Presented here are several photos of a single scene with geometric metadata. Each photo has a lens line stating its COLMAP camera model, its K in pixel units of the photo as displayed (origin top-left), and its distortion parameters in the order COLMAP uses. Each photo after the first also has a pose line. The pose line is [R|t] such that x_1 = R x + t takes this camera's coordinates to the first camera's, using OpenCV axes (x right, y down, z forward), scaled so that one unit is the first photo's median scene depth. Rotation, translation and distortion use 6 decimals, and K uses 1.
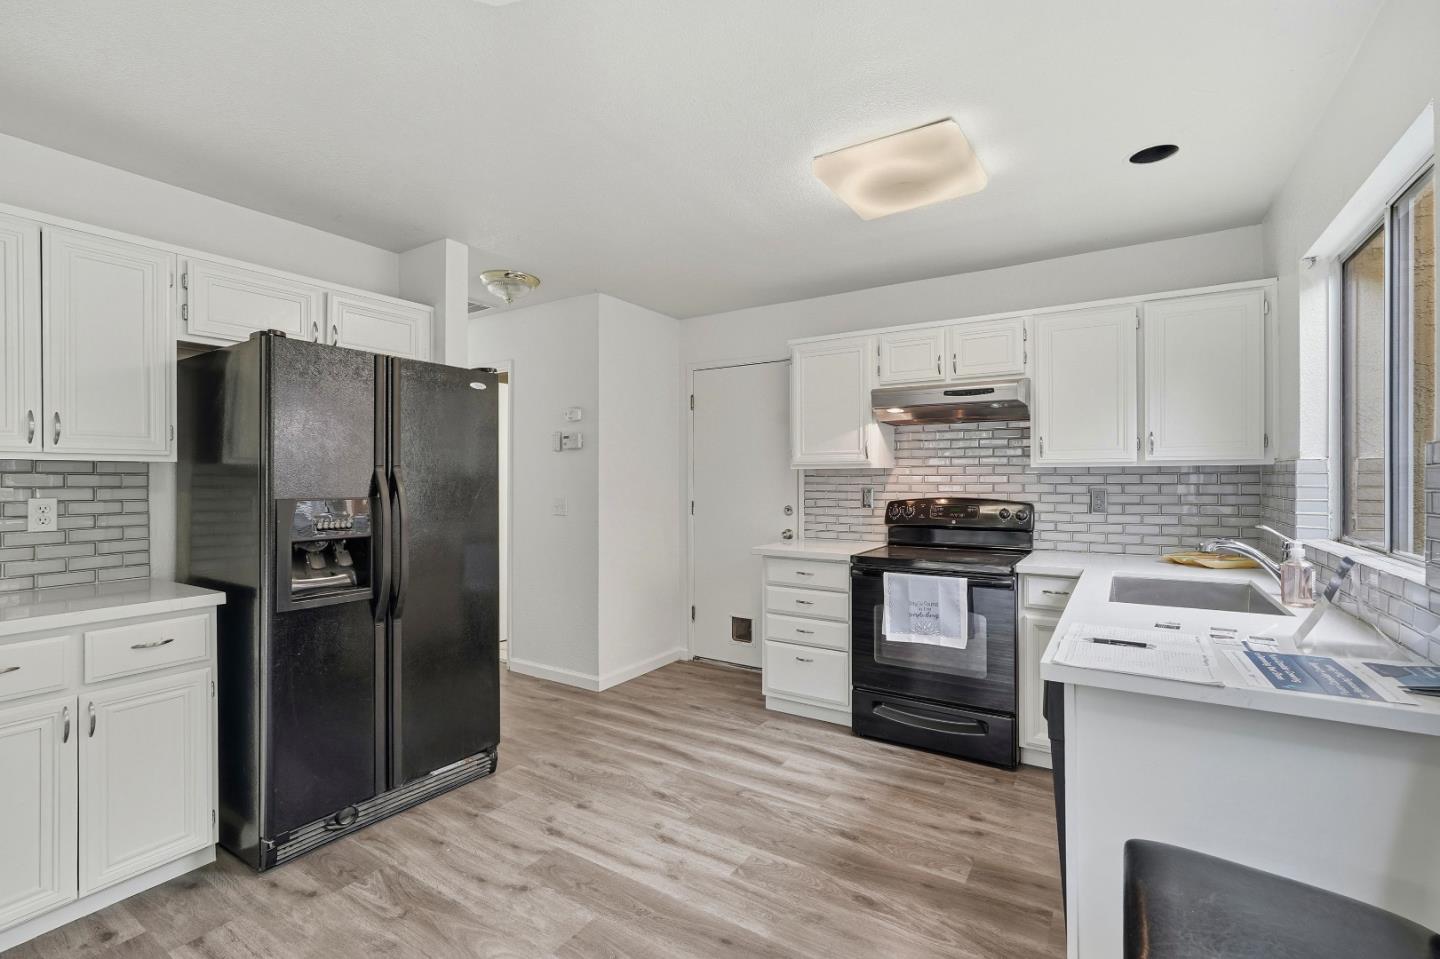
lens RADIAL K [[652.1, 0, 724.8], [0, 652.1, 480.6], [0, 0, 1]] dist [-0.006634, 0.005524]
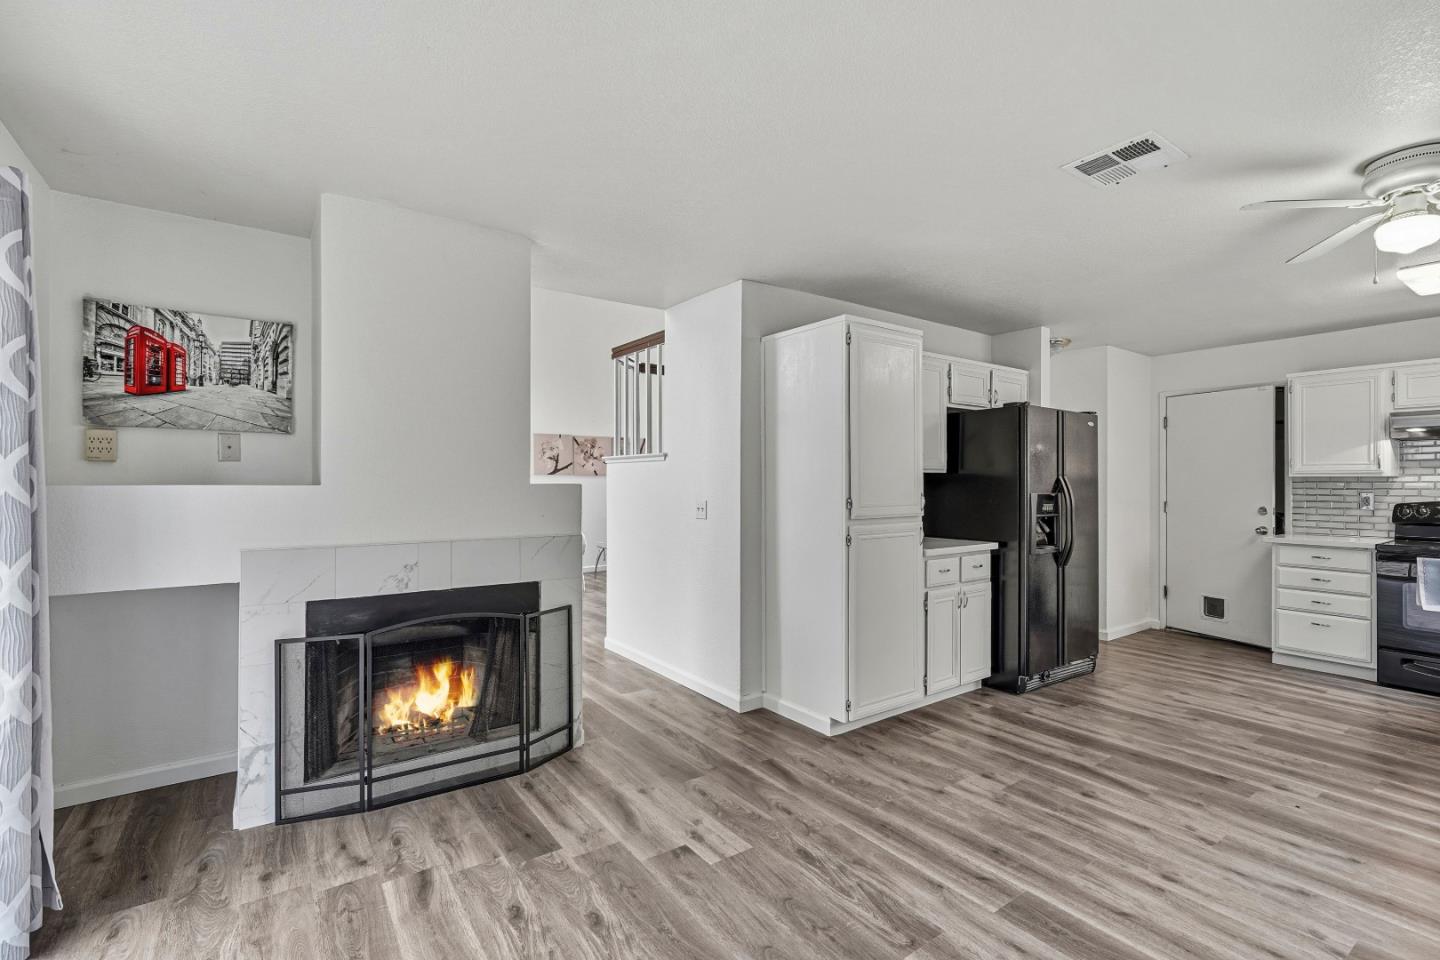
lens RADIAL K [[652.1, 0, 747.5], [0, 652.1, 480.7], [0, 0, 1]] dist [-0.006634, 0.005524]
pose [[0.927812, 0.007496, -0.372974, -0.475251], [-0.008181, 0.999967, -0.000253, -0.000779], [0.372959, 0.003287, 0.927842, -0.651047]]
